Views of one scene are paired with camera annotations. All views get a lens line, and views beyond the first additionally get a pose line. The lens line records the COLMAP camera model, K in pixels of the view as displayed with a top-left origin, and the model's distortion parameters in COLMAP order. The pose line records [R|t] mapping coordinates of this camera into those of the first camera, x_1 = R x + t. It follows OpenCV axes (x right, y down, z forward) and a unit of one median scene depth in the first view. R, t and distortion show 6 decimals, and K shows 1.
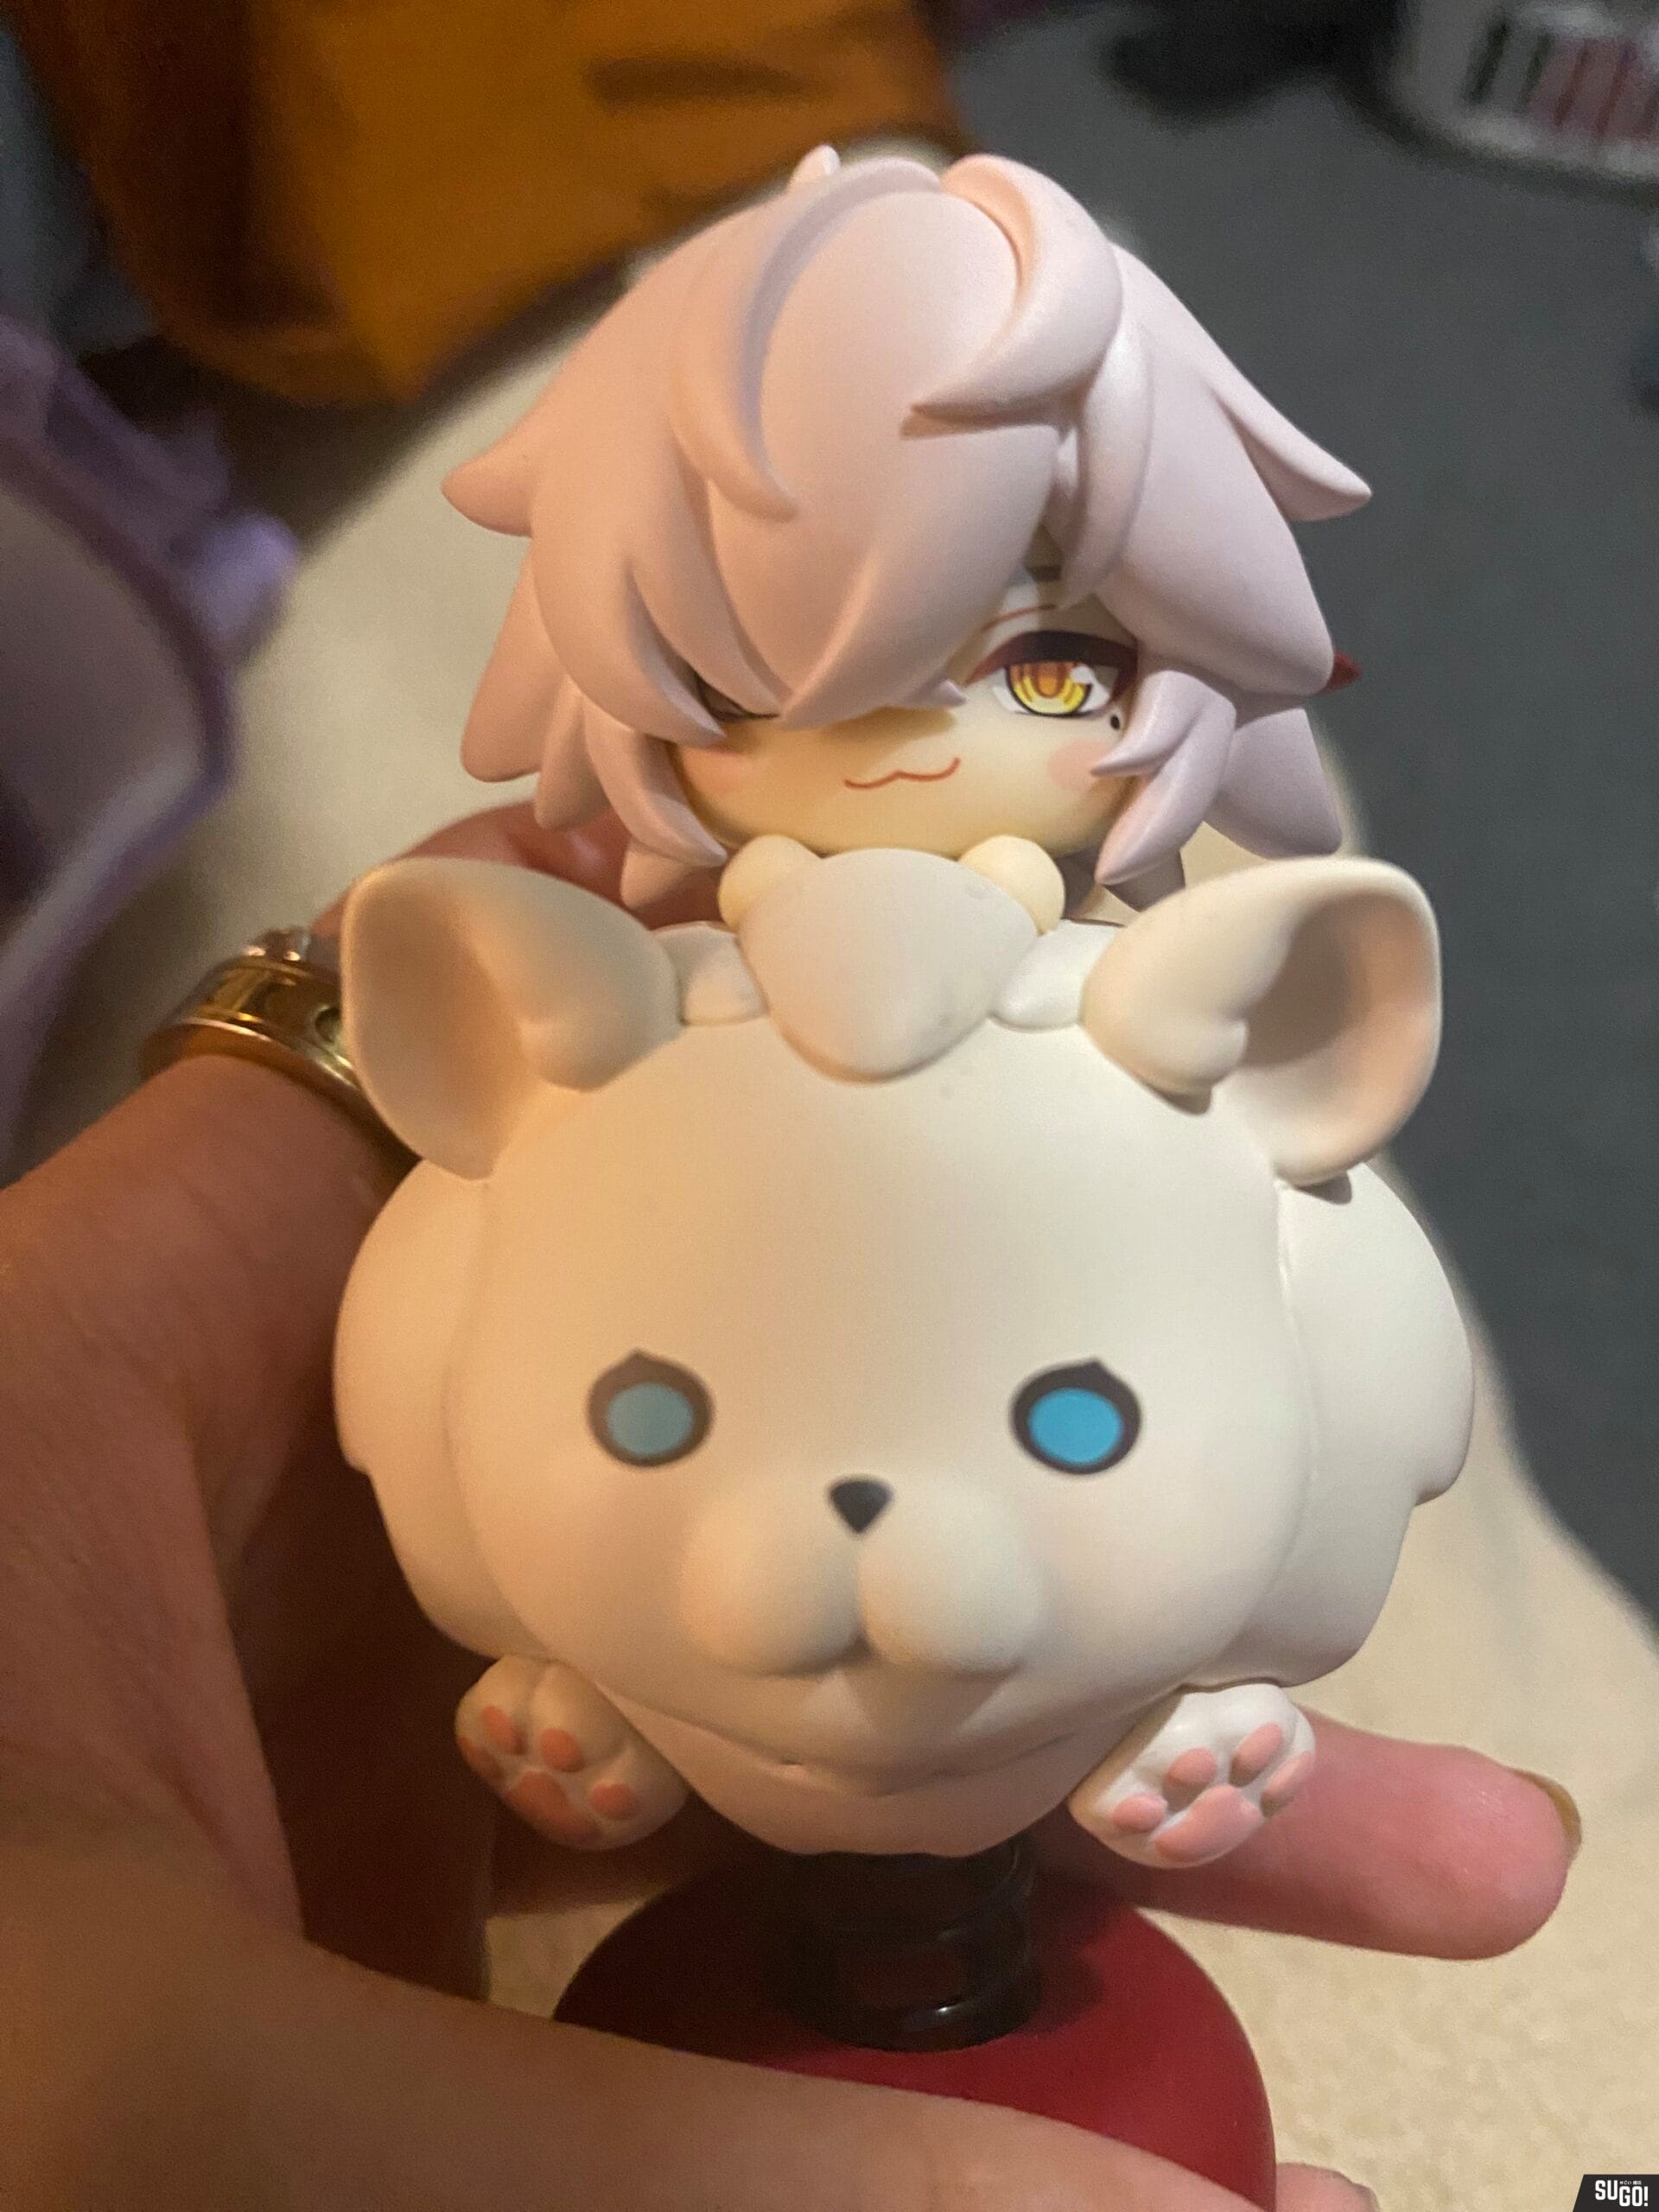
lens RADIAL K [[1618.0, 0, 826.9], [0, 1618.0, 1099.3], [0, 0, 1]] dist [0.001154, -0.002618]
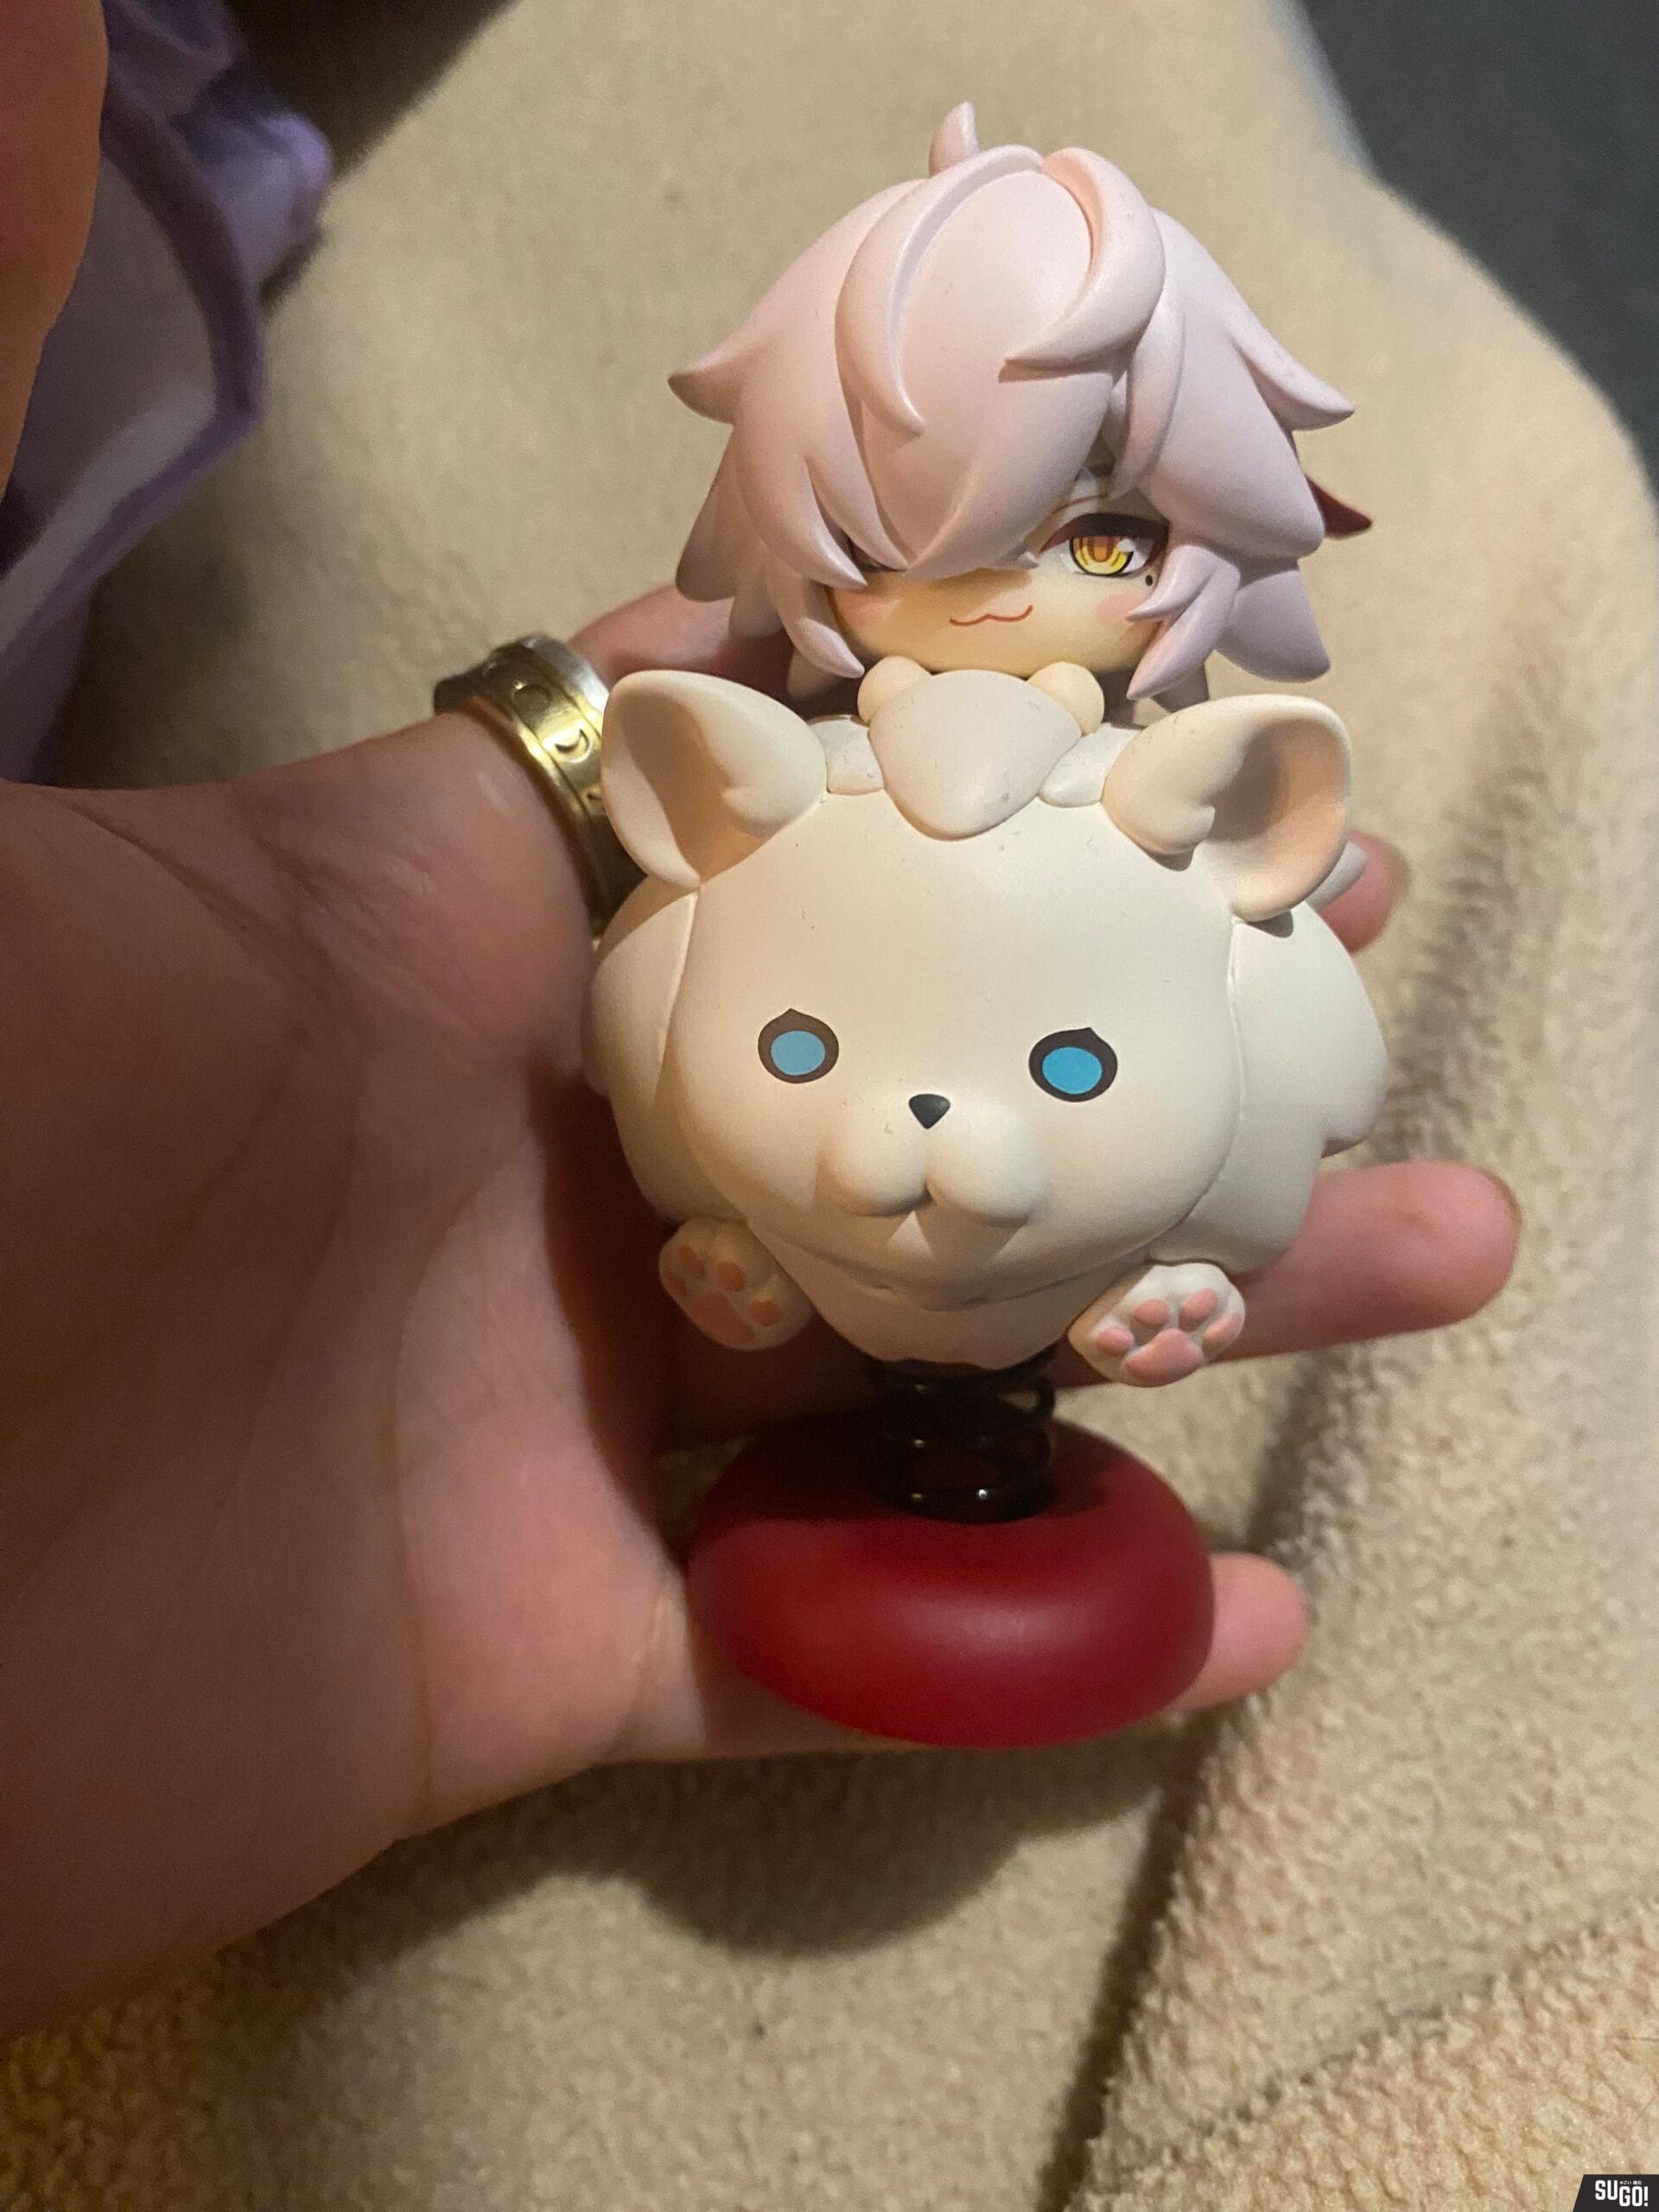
lens RADIAL K [[1618.0, 0, 830.8], [0, 1618.0, 1099.1], [0, 0, 1]] dist [0.001154, -0.002618]
pose [[0.995749, 0.051763, -0.076186, 0.036400], [-0.038694, 0.985703, 0.163989, -0.012508], [0.083585, -0.160344, 0.983516, -0.463289]]
